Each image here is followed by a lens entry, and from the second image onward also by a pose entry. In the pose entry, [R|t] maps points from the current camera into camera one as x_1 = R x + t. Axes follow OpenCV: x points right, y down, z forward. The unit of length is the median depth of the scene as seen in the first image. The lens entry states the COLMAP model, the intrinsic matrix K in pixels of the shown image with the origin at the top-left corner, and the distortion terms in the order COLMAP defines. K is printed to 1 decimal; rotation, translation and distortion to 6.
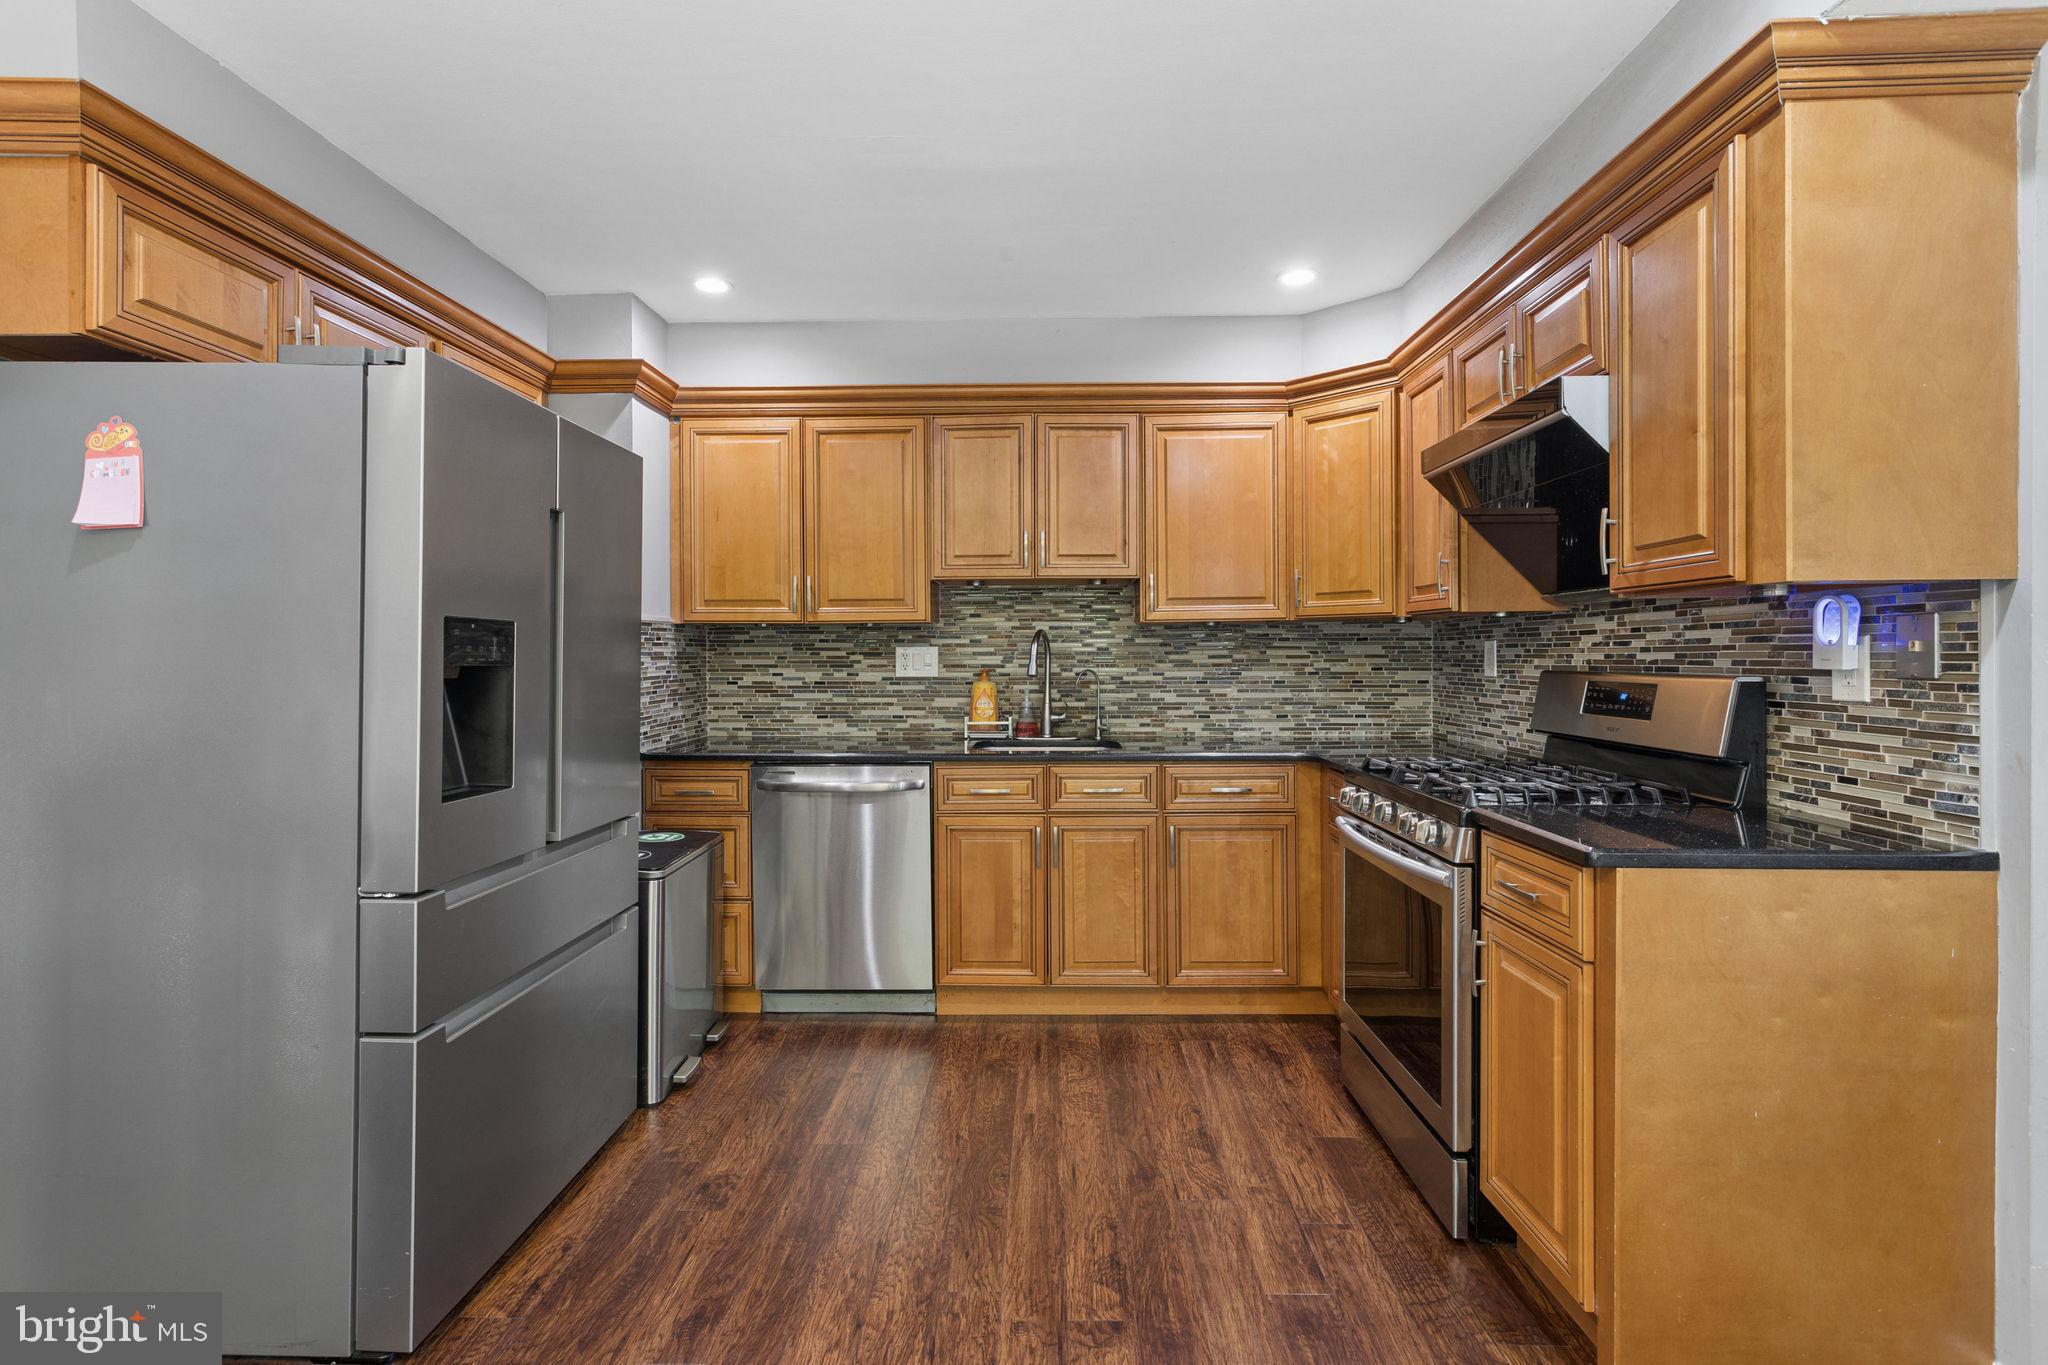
lens RADIAL K [[980.2, 0, 1021.1], [0, 980.2, 659.0], [0, 0, 1]] dist [-0.000028, 0.000818]
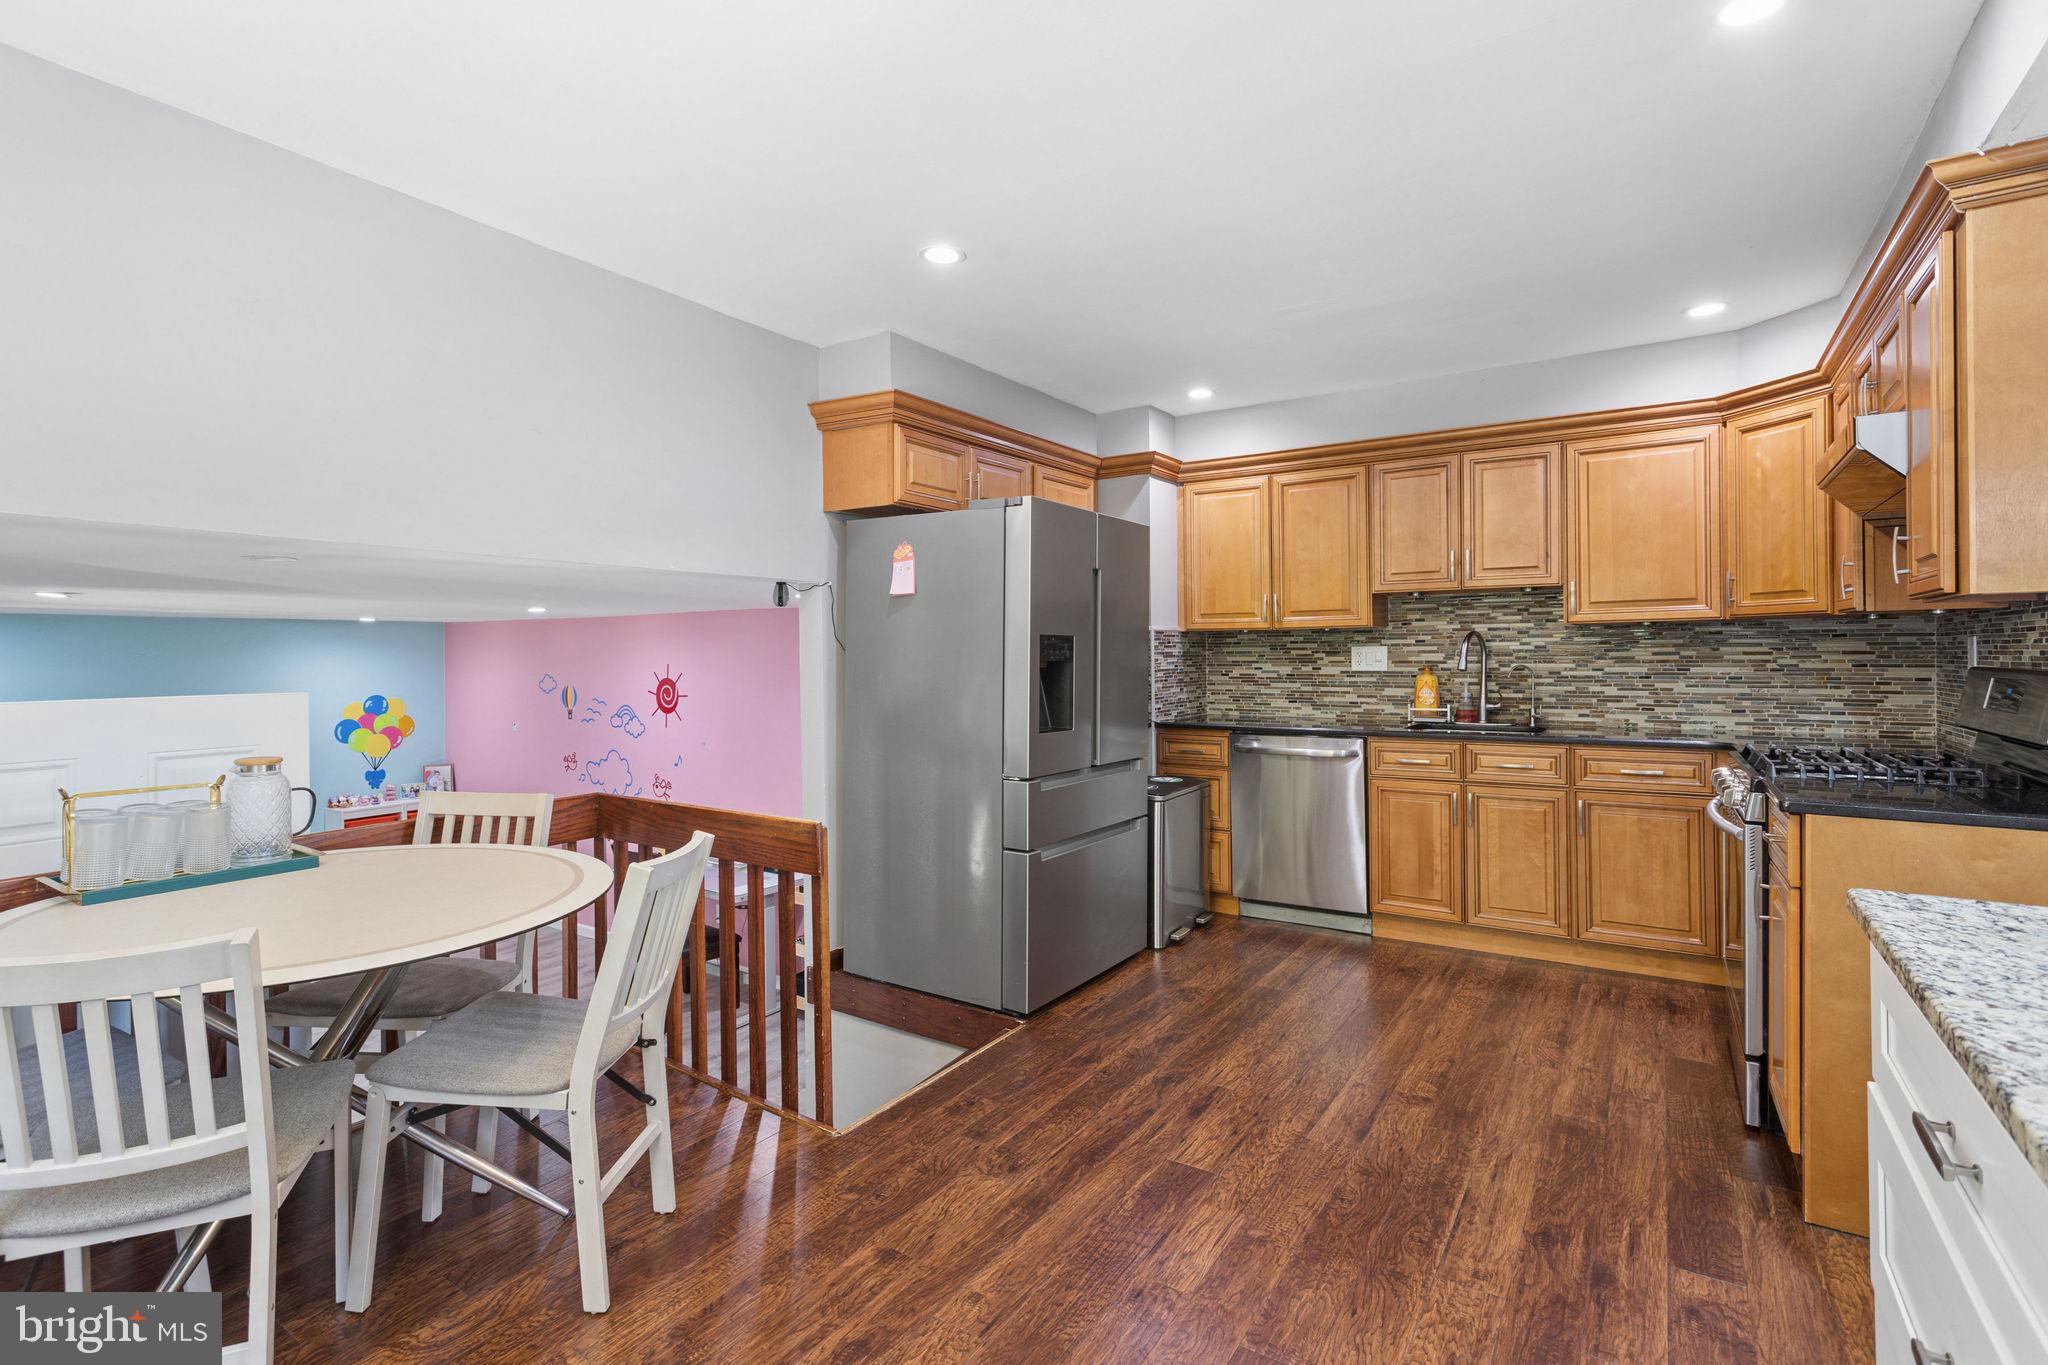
lens RADIAL K [[980.2, 0, 1021.1], [0, 980.2, 659.0], [0, 0, 1]] dist [-0.000028, 0.000818]
pose [[0.854926, -0.000355, -0.518749, 0.185922], [0.002027, 0.999994, 0.002656, -0.000910], [0.518745, -0.003322, 0.854922, -0.327276]]
